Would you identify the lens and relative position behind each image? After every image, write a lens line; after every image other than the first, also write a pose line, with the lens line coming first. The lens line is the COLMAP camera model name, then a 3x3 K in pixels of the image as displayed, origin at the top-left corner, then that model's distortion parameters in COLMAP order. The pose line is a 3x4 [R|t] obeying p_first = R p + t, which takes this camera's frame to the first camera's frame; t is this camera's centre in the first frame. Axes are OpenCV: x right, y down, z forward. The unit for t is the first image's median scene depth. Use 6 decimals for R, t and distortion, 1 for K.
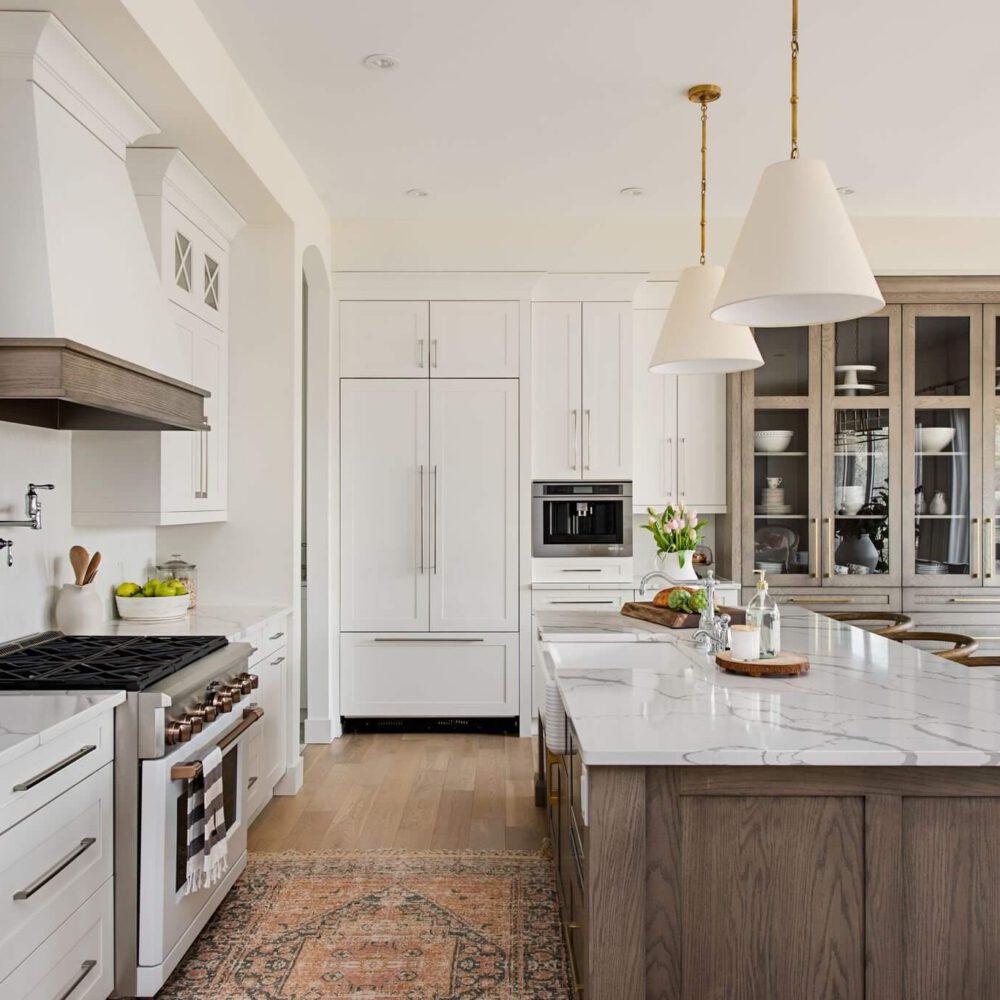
lens RADIAL K [[991.9, 0, 454.7], [0, 991.9, 503.2], [0, 0, 1]] dist [0.020516, -0.014925]
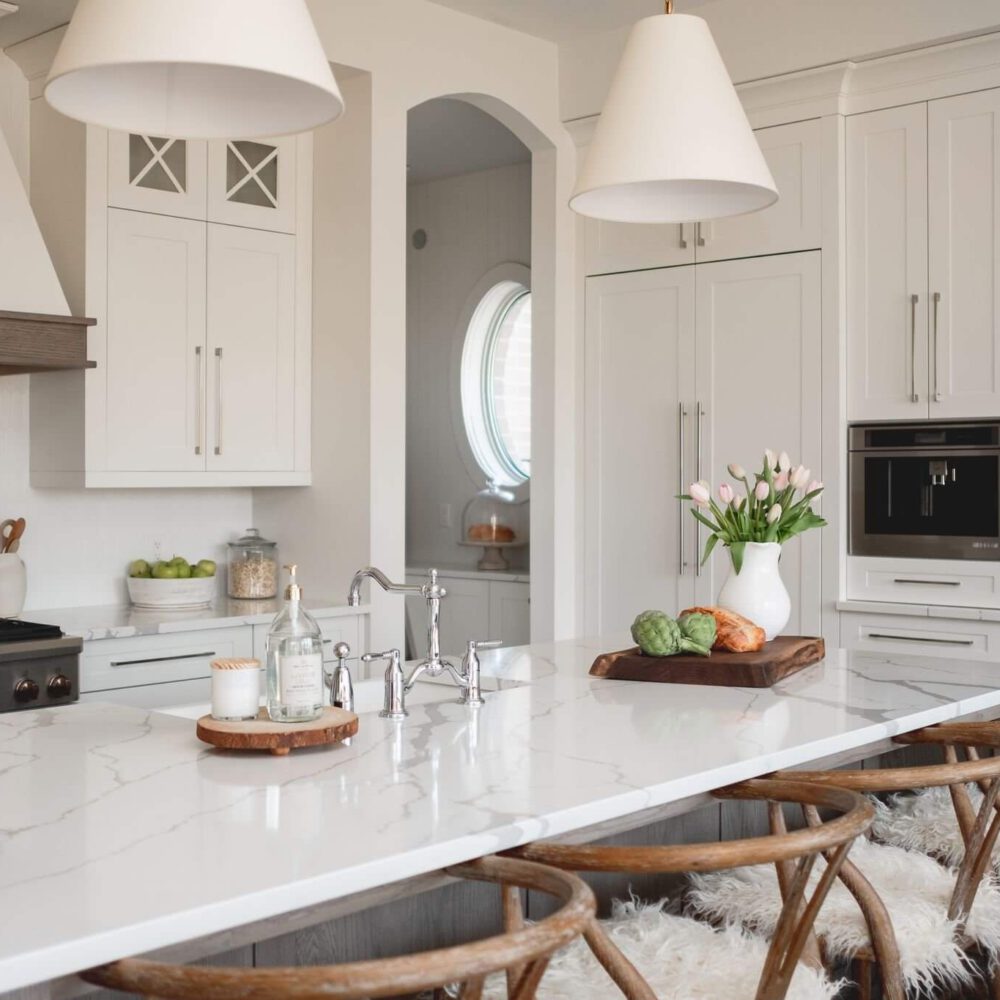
lens RADIAL K [[1419.6, 0, 497.0], [0, 1419.6, 448.7], [0, 0, 1]] dist [-0.024097, -0.081928]
pose [[0.739170, -0.011182, -0.673426, 1.252779], [0.000307, 0.999868, -0.016265, 0.014863], [0.673518, 0.011816, 0.739076, 0.645853]]
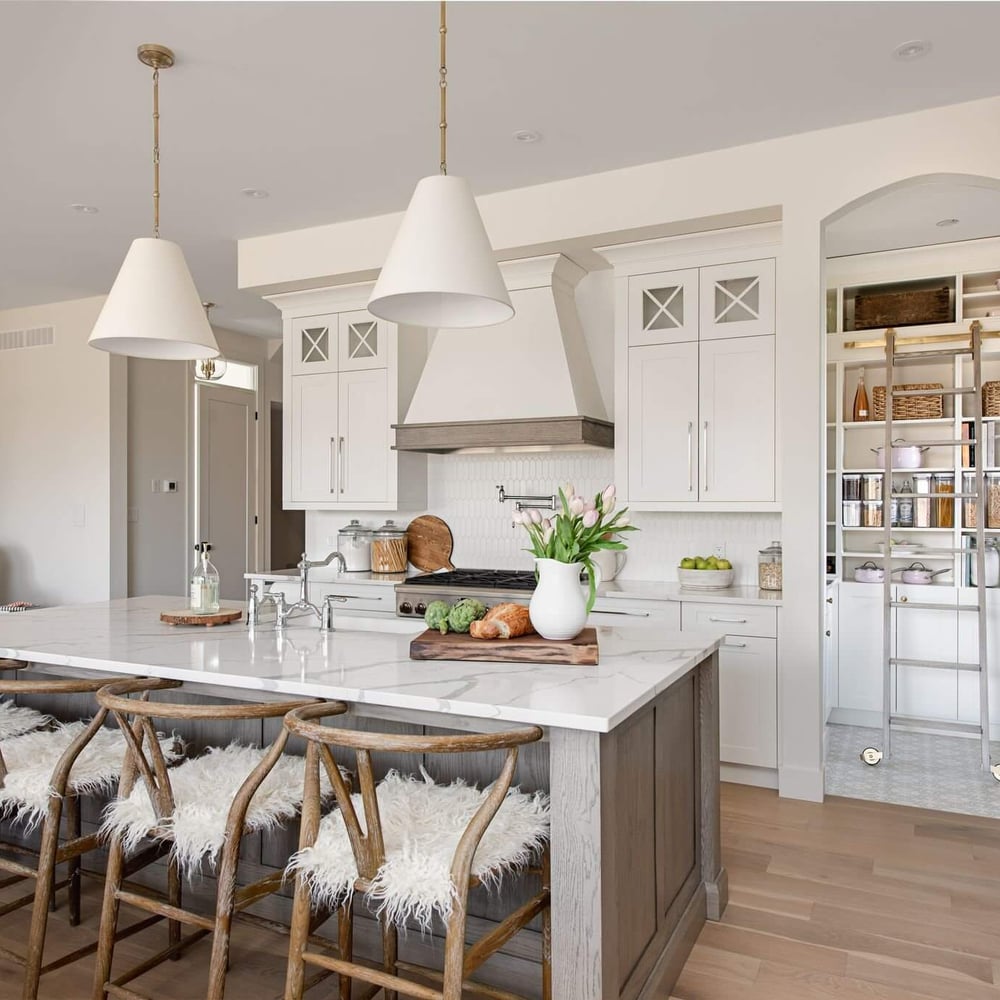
lens RADIAL K [[828.0, 0, 500.0], [0, 828.0, 500.0], [0, 0, 1]] dist [0.013434, -0.006408]
pose [[-0.418959, -0.004192, -0.907995, 1.447450], [-0.001720, 0.999991, -0.003823, 0.018432], [0.908003, -0.000040, -0.418963, 2.291096]]
